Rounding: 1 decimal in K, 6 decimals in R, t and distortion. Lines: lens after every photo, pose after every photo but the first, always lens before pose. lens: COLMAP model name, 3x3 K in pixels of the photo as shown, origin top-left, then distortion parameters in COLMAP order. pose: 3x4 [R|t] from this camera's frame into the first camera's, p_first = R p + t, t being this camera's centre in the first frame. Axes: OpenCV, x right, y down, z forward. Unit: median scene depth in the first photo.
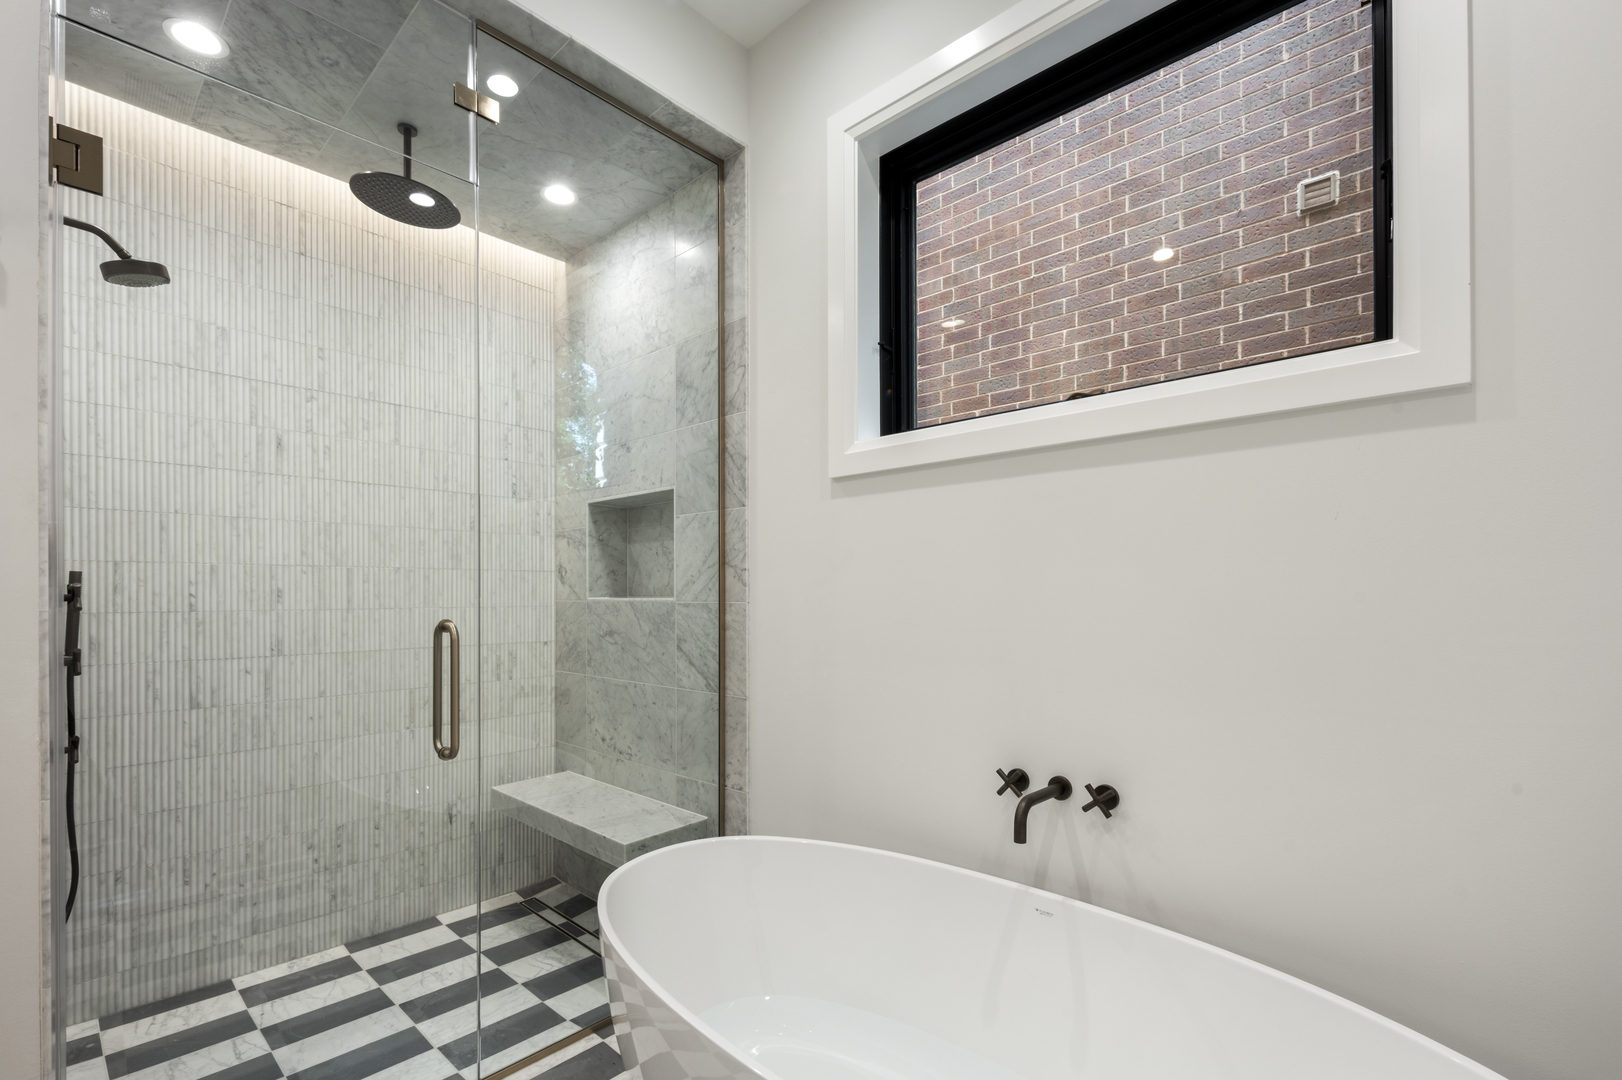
lens RADIAL K [[710.8, 0, 815.4], [0, 710.8, 595.6], [0, 0, 1]] dist [0.000590, -0.000767]
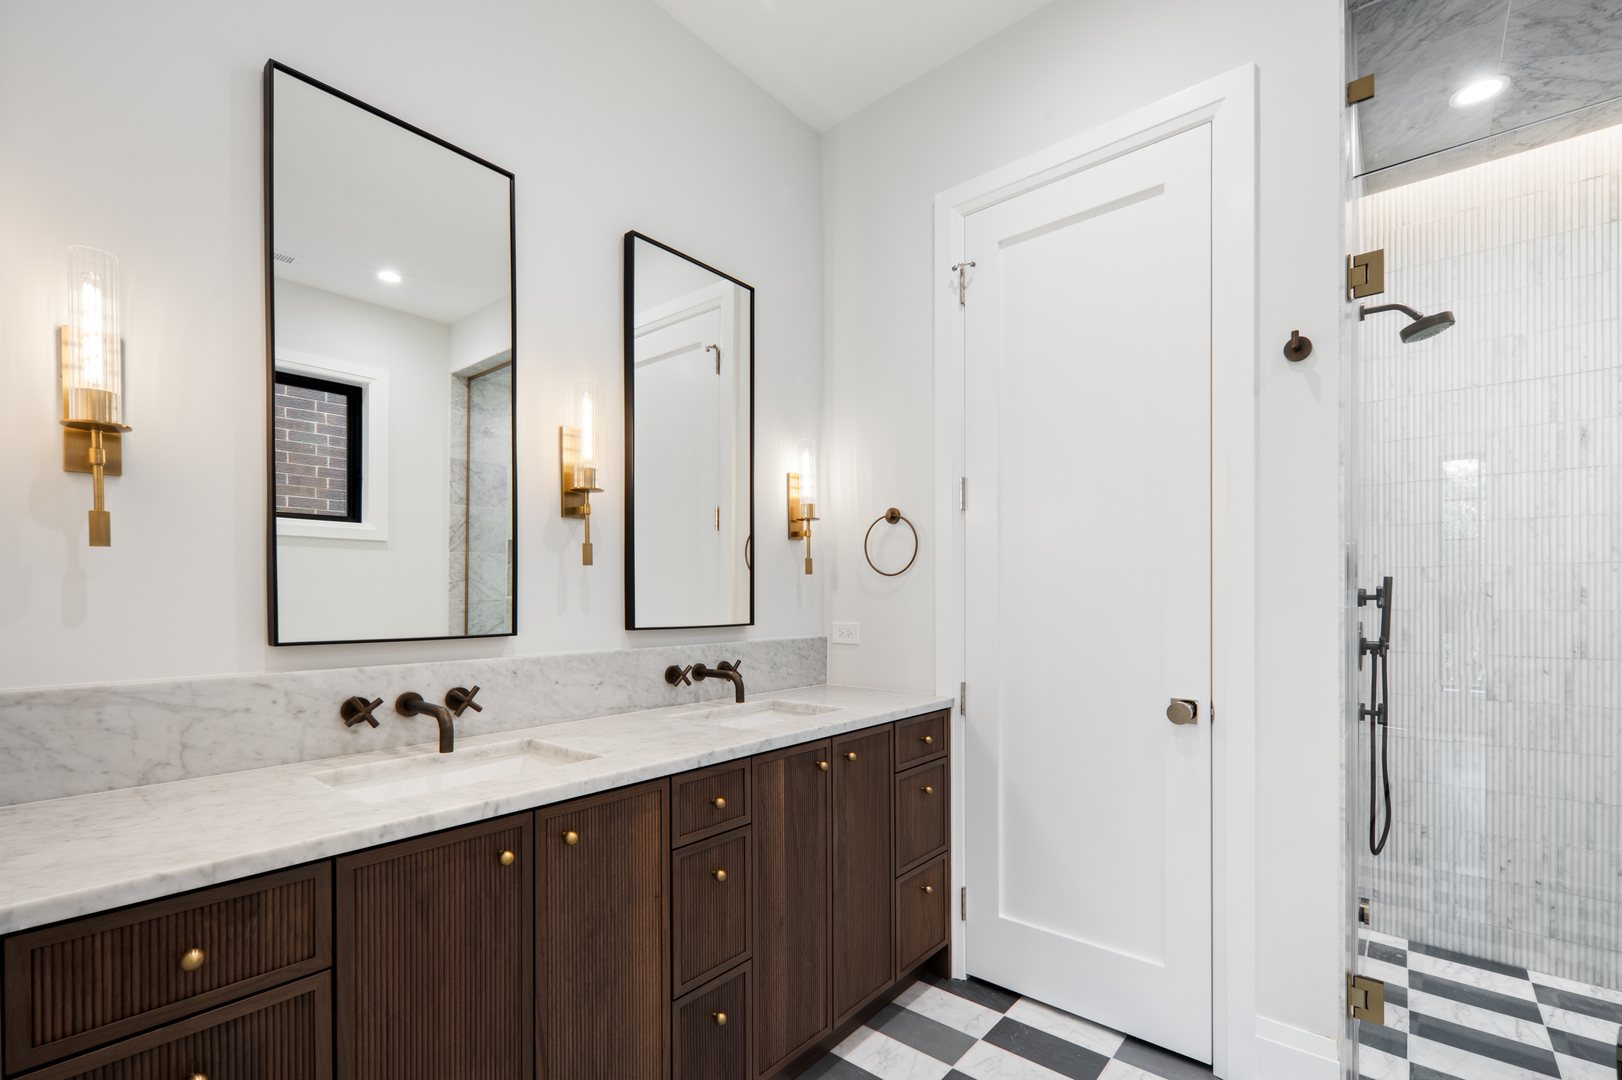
lens RADIAL K [[717.8, 0, 818.3], [0, 717.8, 601.2], [0, 0, 1]] dist [0.001773, -0.000084]
pose [[0.042463, 0.005333, -0.999084, 0.168185], [0.002631, 0.999982, 0.005449, -0.000067], [0.999095, -0.002860, 0.042448, -0.063066]]
